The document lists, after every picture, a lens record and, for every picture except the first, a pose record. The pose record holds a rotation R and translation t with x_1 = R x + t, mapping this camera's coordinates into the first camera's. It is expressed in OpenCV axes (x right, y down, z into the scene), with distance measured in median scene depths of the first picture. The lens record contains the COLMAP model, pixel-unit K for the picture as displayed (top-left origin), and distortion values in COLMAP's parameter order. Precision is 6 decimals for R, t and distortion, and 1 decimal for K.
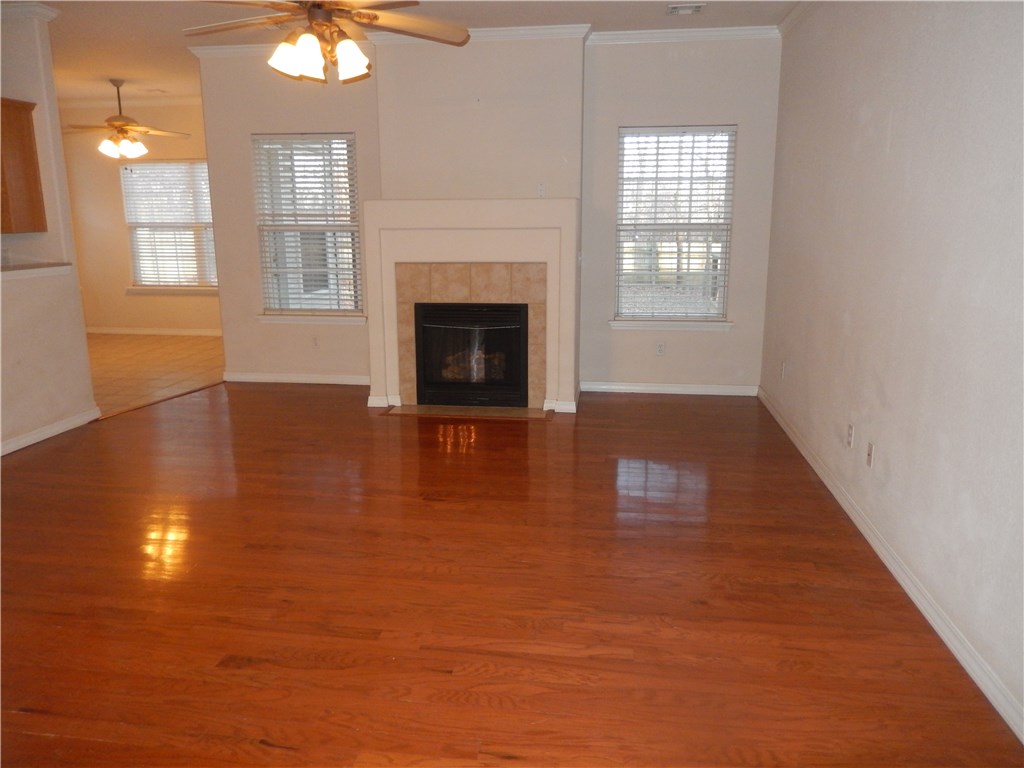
lens RADIAL K [[689.7, 0, 510.9], [0, 689.7, 379.8], [0, 0, 1]] dist [0.017287, 0.001374]
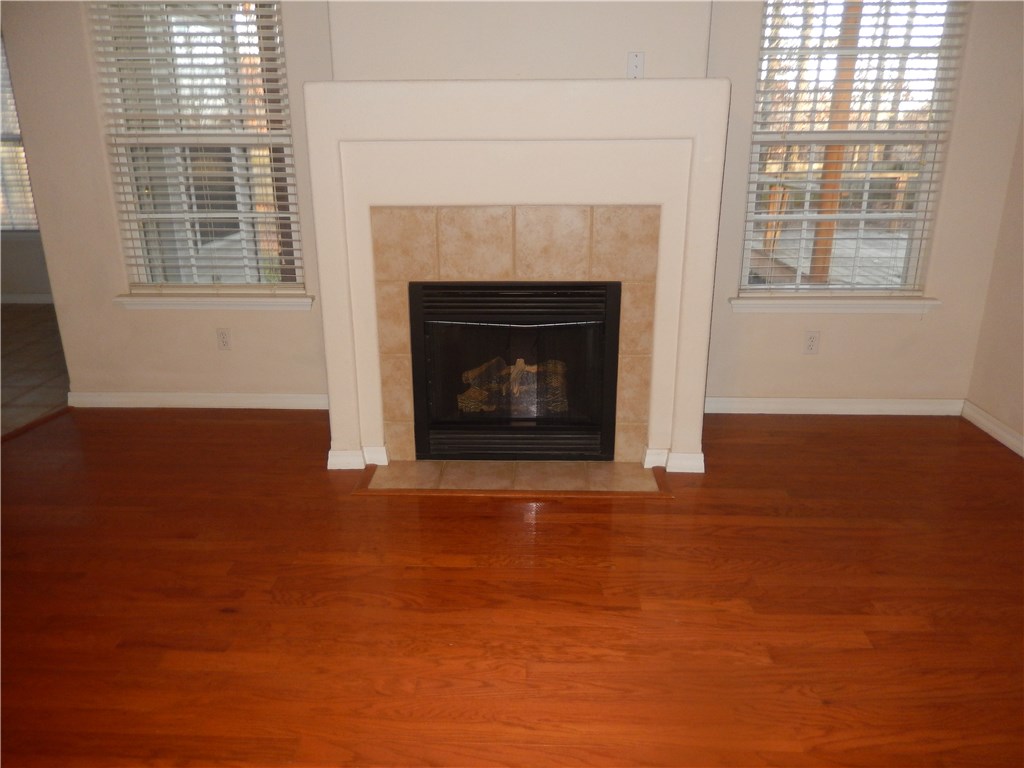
lens RADIAL K [[759.3, 0, 522.1], [0, 759.3, 386.7], [0, 0, 1]] dist [0.000687, -0.014530]
pose [[0.995461, -0.031690, 0.089738, -0.106346], [0.022616, 0.994691, 0.100390, -0.086533], [-0.092443, -0.097905, 0.990893, 0.392024]]
